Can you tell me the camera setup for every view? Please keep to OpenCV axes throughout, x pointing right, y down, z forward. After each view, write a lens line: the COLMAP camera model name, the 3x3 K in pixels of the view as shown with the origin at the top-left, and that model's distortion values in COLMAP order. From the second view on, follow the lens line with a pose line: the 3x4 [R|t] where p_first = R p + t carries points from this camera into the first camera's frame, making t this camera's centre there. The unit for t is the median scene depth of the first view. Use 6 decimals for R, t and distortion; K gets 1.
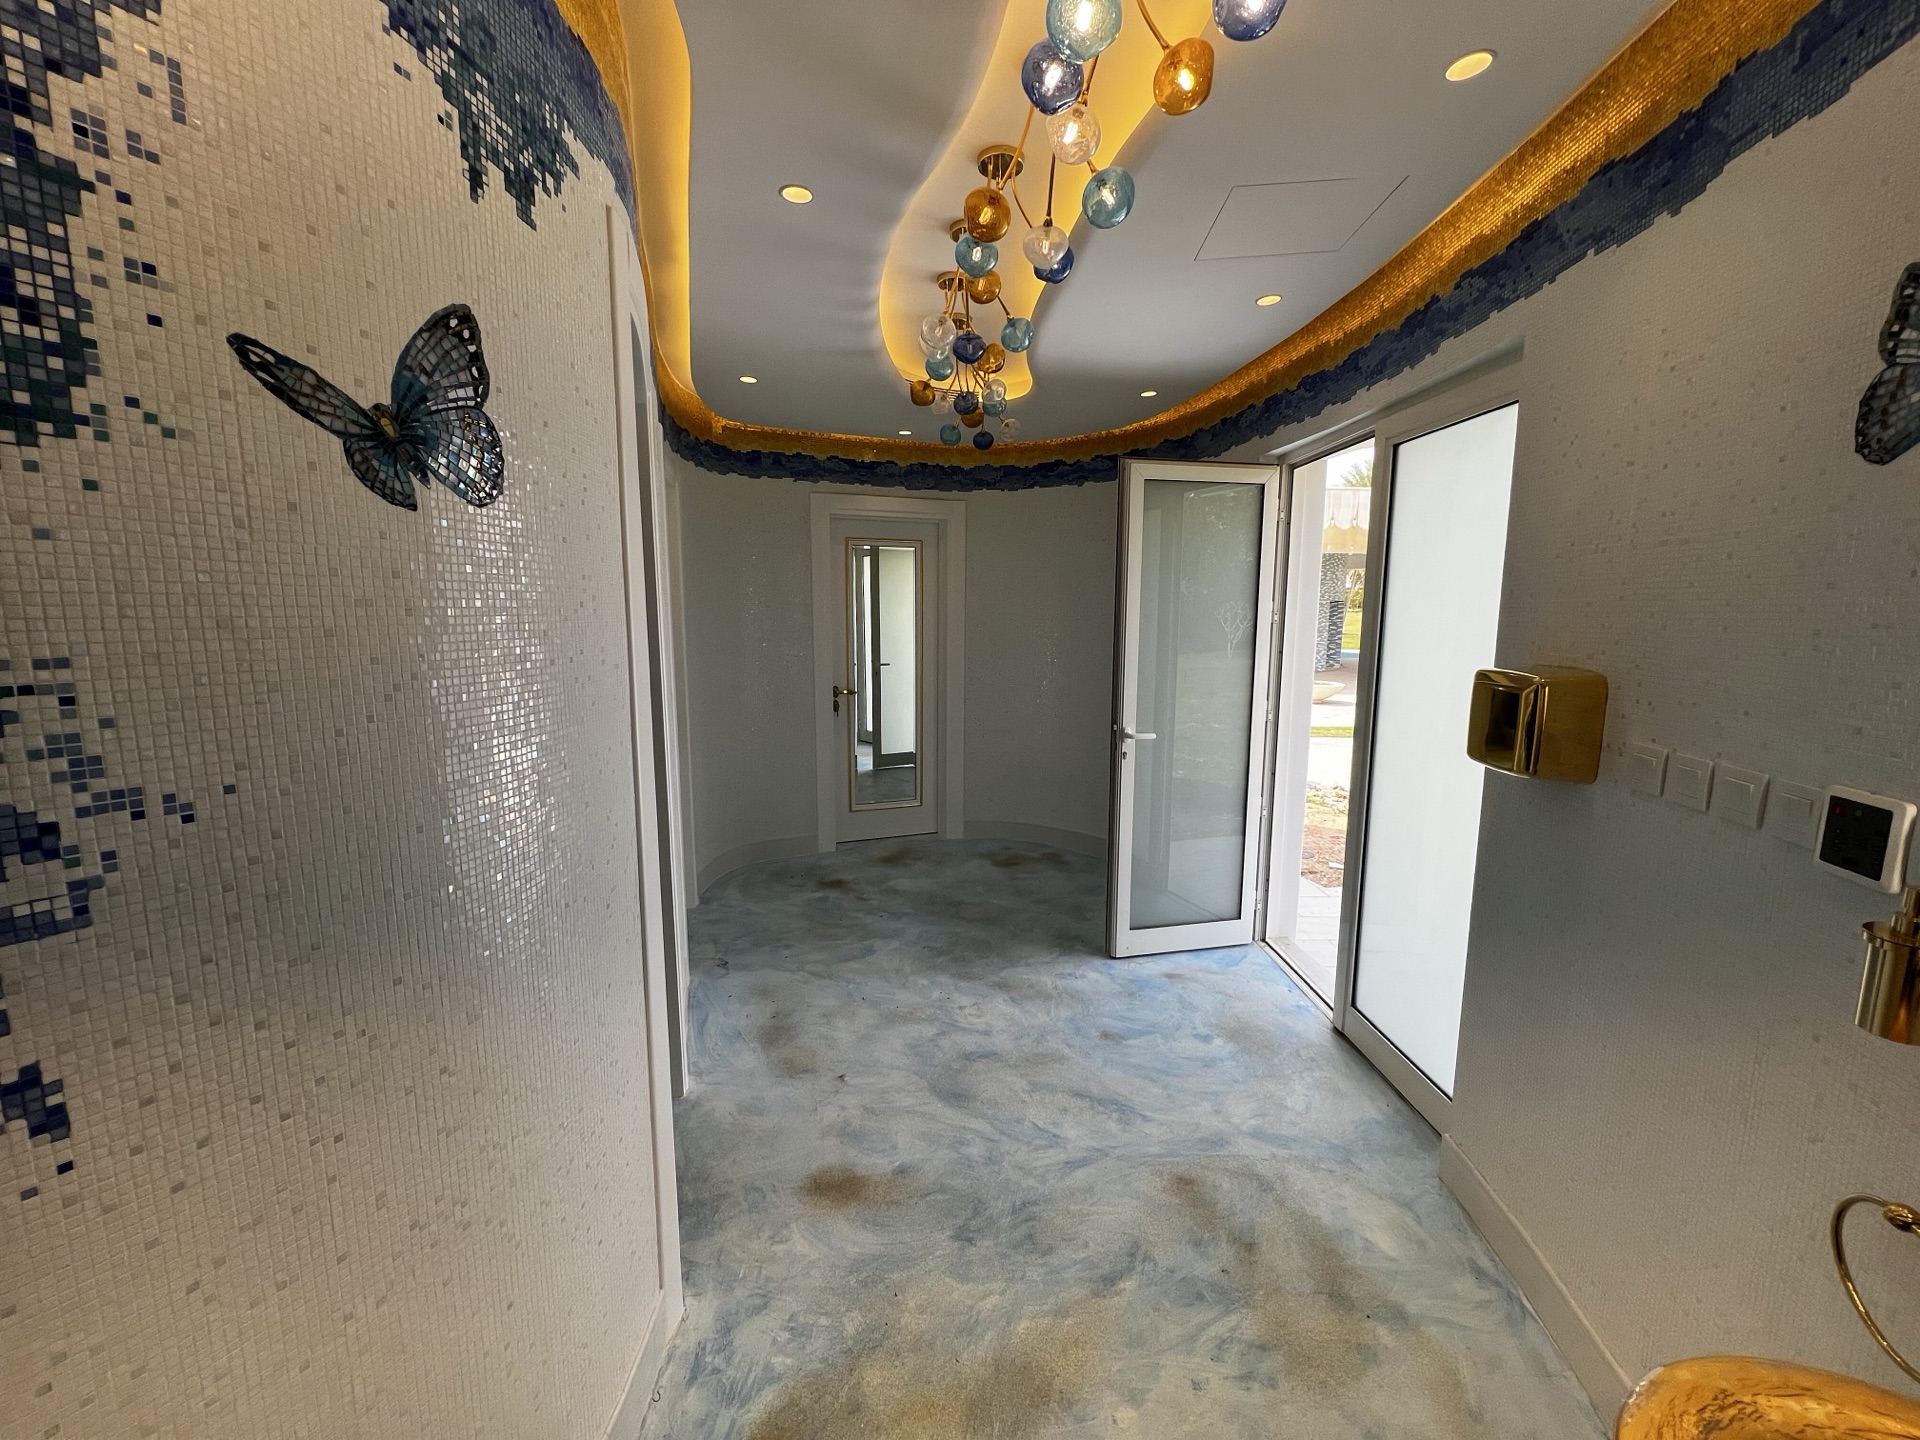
lens RADIAL K [[764.0, 0, 955.6], [0, 764.0, 717.7], [0, 0, 1]] dist [-0.001666, 0.000946]
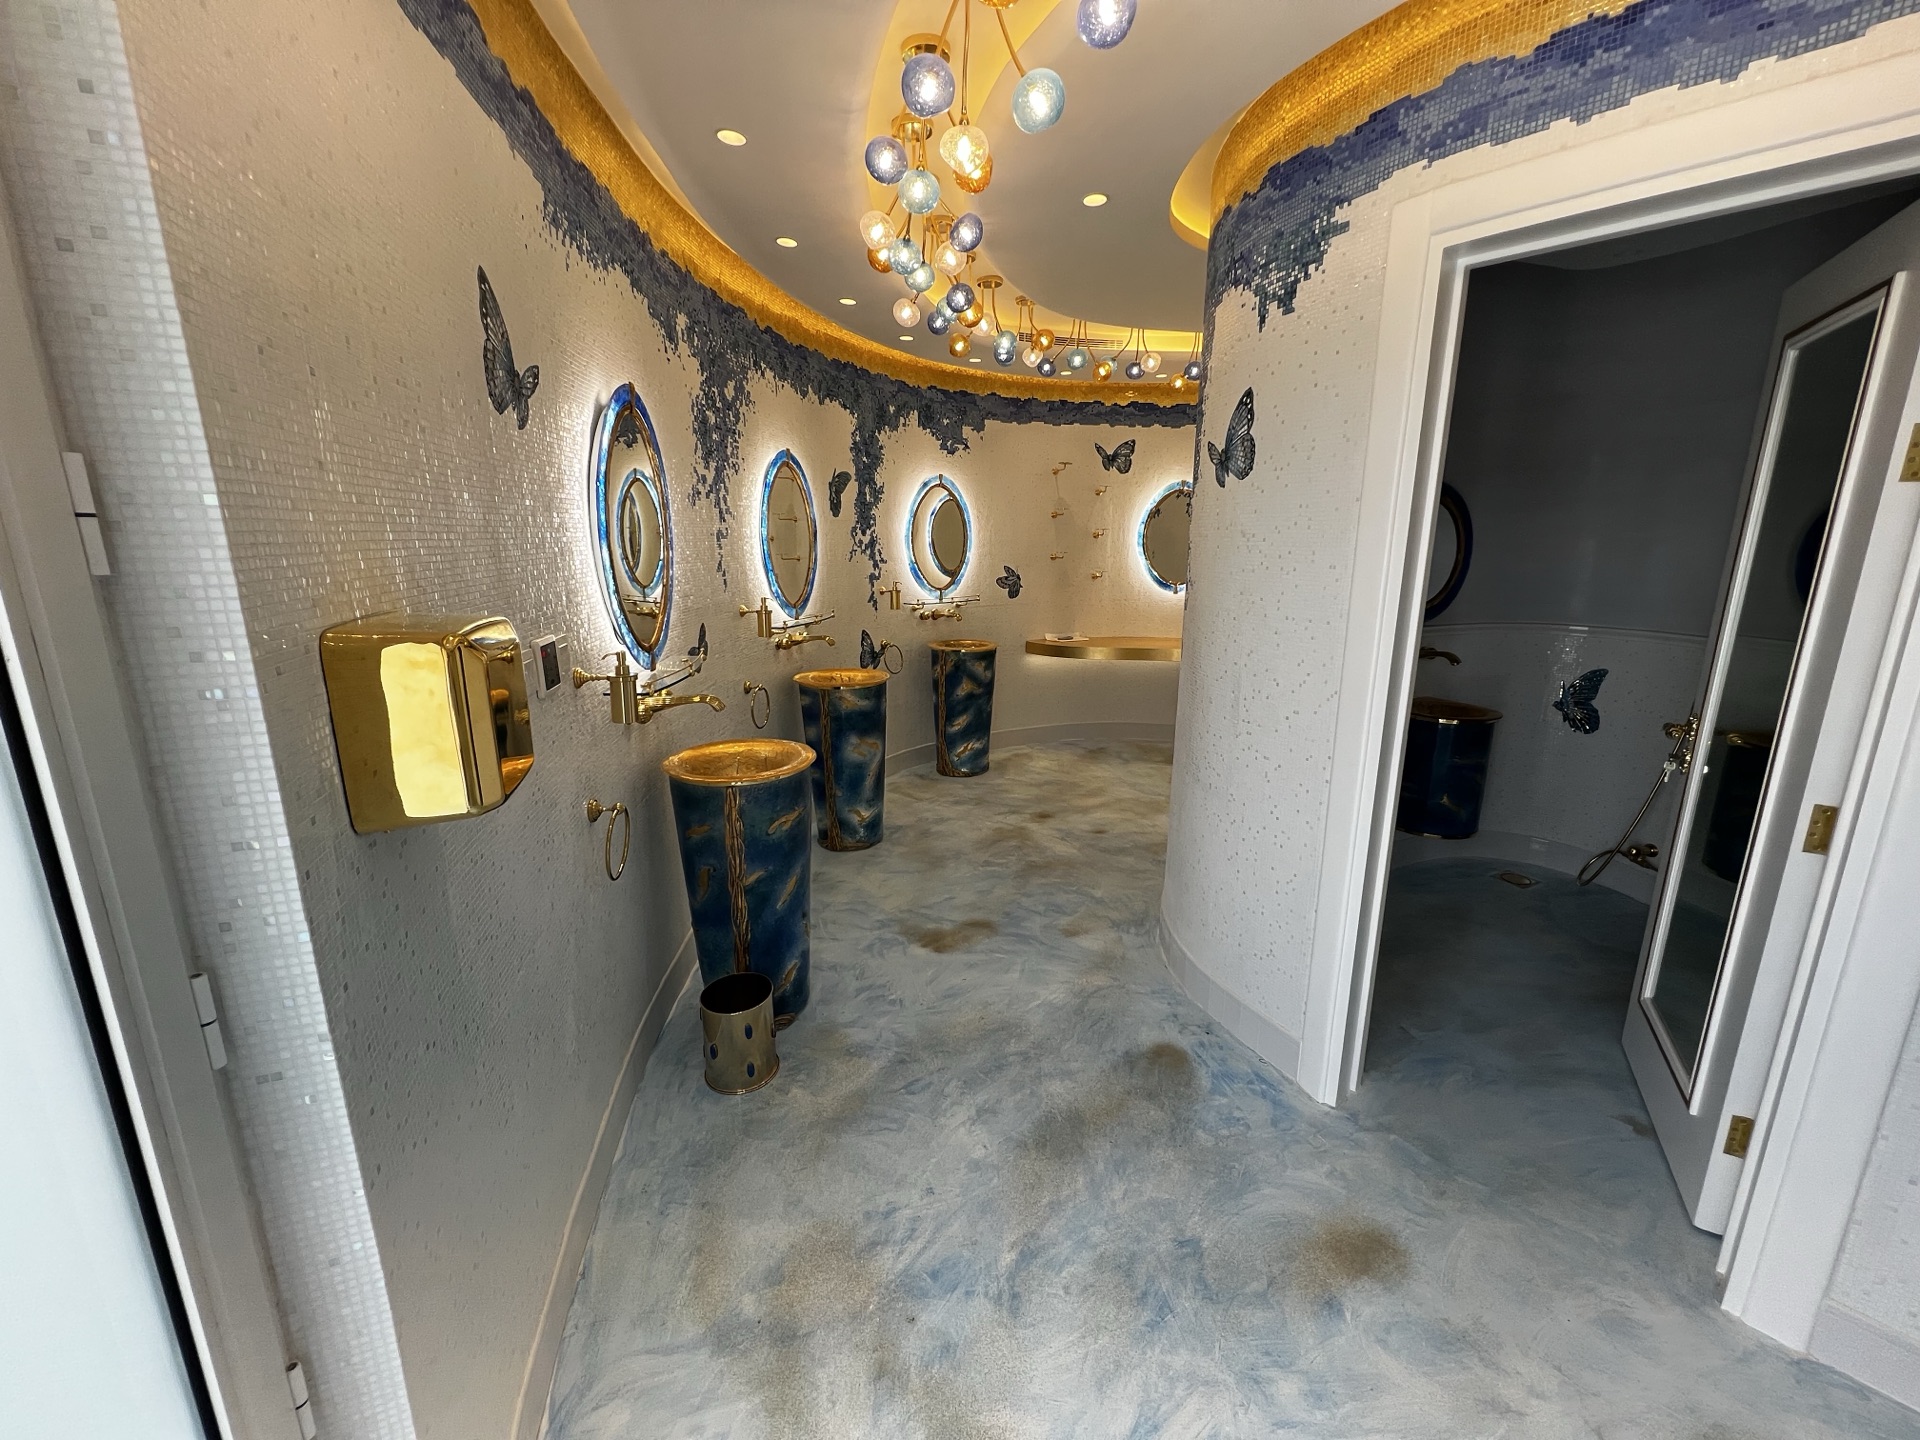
lens RADIAL K [[764.0, 0, 966.6], [0, 764.0, 715.6], [0, 0, 1]] dist [-0.001666, 0.000946]
pose [[-0.905860, 0.088757, -0.414175, 0.651311], [-0.070178, 0.932838, 0.353396, -0.217285], [0.417724, 0.349193, -0.838791, 1.664393]]
